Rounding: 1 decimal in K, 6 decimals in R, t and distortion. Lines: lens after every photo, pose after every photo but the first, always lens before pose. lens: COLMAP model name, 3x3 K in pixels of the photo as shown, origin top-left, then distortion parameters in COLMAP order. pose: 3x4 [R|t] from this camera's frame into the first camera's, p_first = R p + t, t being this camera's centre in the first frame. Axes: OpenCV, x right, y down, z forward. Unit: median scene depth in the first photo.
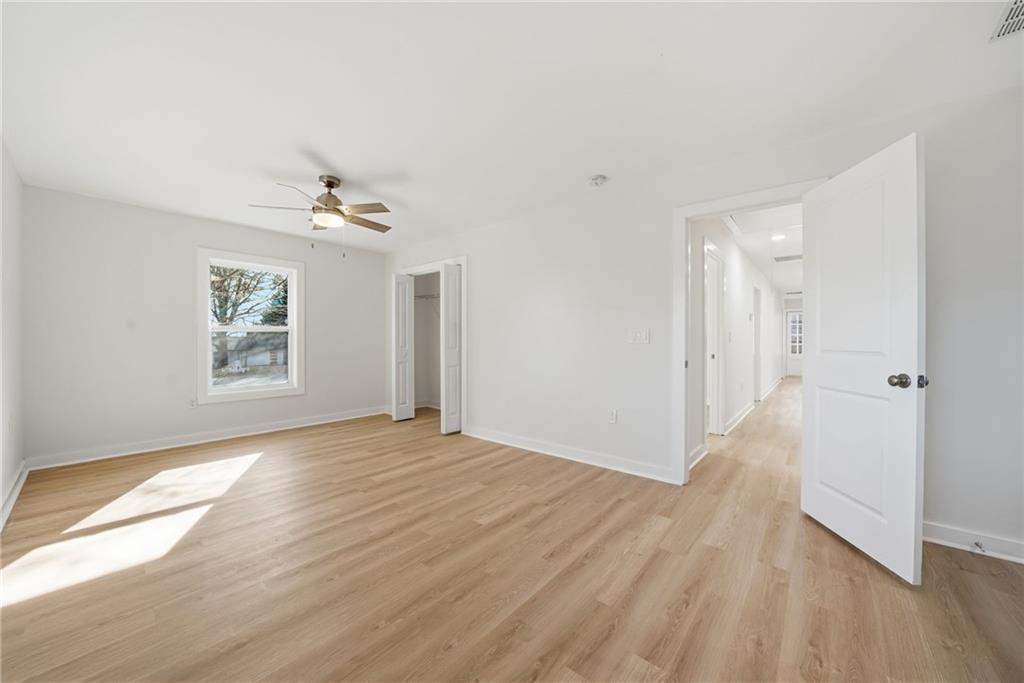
lens RADIAL K [[365.7, 0, 514.6], [0, 365.7, 349.1], [0, 0, 1]] dist [-0.018523, -0.000022]
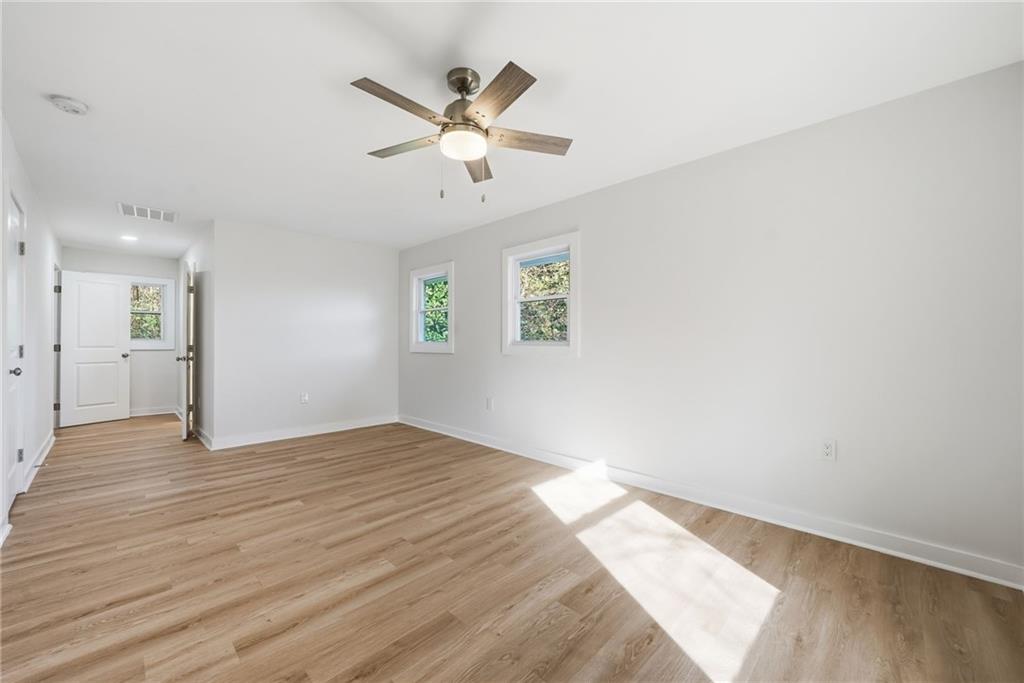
lens RADIAL K [[396.7, 0, 509.0], [0, 396.7, 344.6], [0, 0, 1]] dist [-0.013604, 0.000142]
pose [[-0.996308, -0.003978, 0.085754, -0.651388], [-0.001756, 0.999661, 0.025978, -0.039192], [-0.085828, 0.025732, -0.995978, 1.659064]]
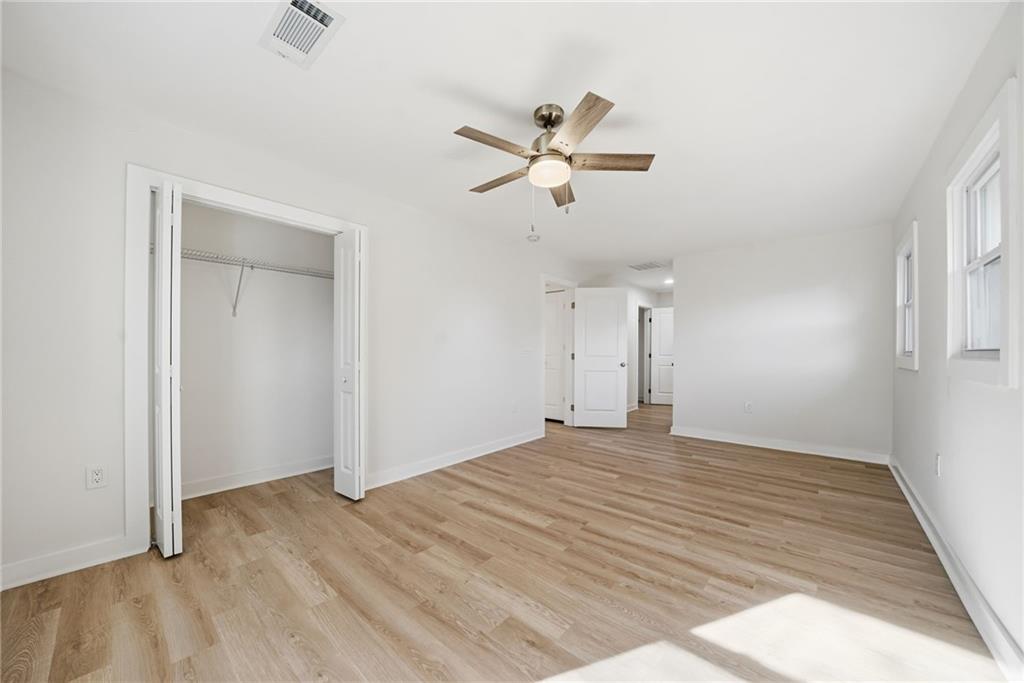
lens RADIAL K [[365.7, 0, 514.6], [0, 365.7, 349.1], [0, 0, 1]] dist [-0.018523, -0.000022]
pose [[0.015590, 0.003470, 0.999872, -1.197553], [0.016544, 0.999856, -0.003728, -0.027709], [-0.999742, 0.016600, 0.015530, 1.060007]]
